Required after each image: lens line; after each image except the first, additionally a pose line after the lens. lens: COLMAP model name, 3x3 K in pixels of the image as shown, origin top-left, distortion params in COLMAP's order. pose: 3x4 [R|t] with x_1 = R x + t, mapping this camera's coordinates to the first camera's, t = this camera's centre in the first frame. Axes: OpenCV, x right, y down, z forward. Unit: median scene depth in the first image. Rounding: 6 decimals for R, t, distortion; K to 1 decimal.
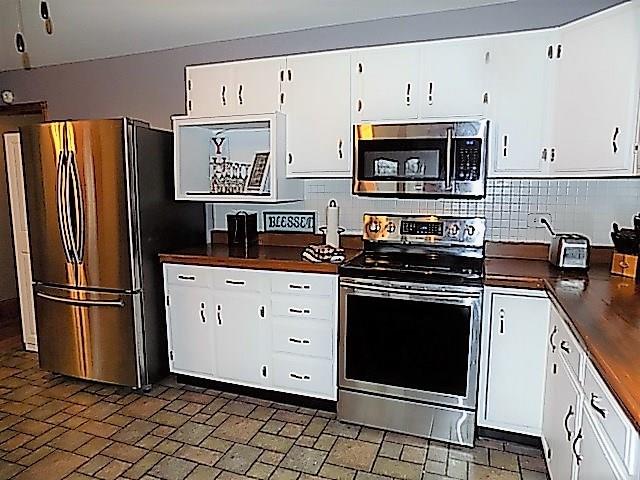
lens RADIAL K [[428.8, 0, 320.2], [0, 428.8, 239.6], [0, 0, 1]] dist [-0.046568, 0.035459]
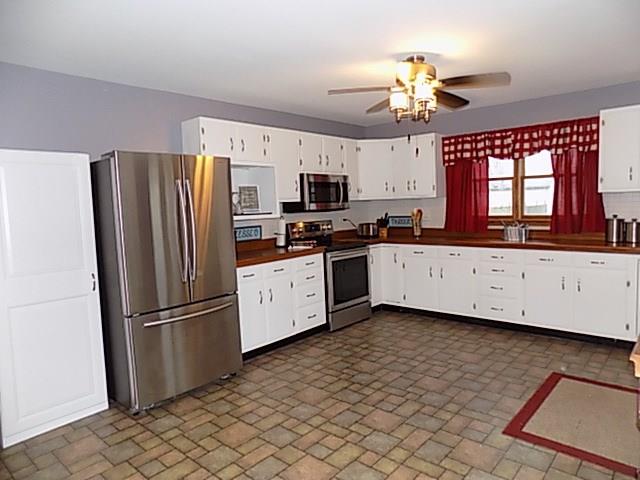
lens RADIAL K [[428.8, 0, 319.8], [0, 428.8, 241.6], [0, 0, 1]] dist [-0.046568, 0.035459]
pose [[0.375662, -0.093751, 0.922003, -1.499674], [0.150188, 0.987878, 0.039257, -0.038709], [-0.914506, 0.123726, 0.385188, 0.252153]]
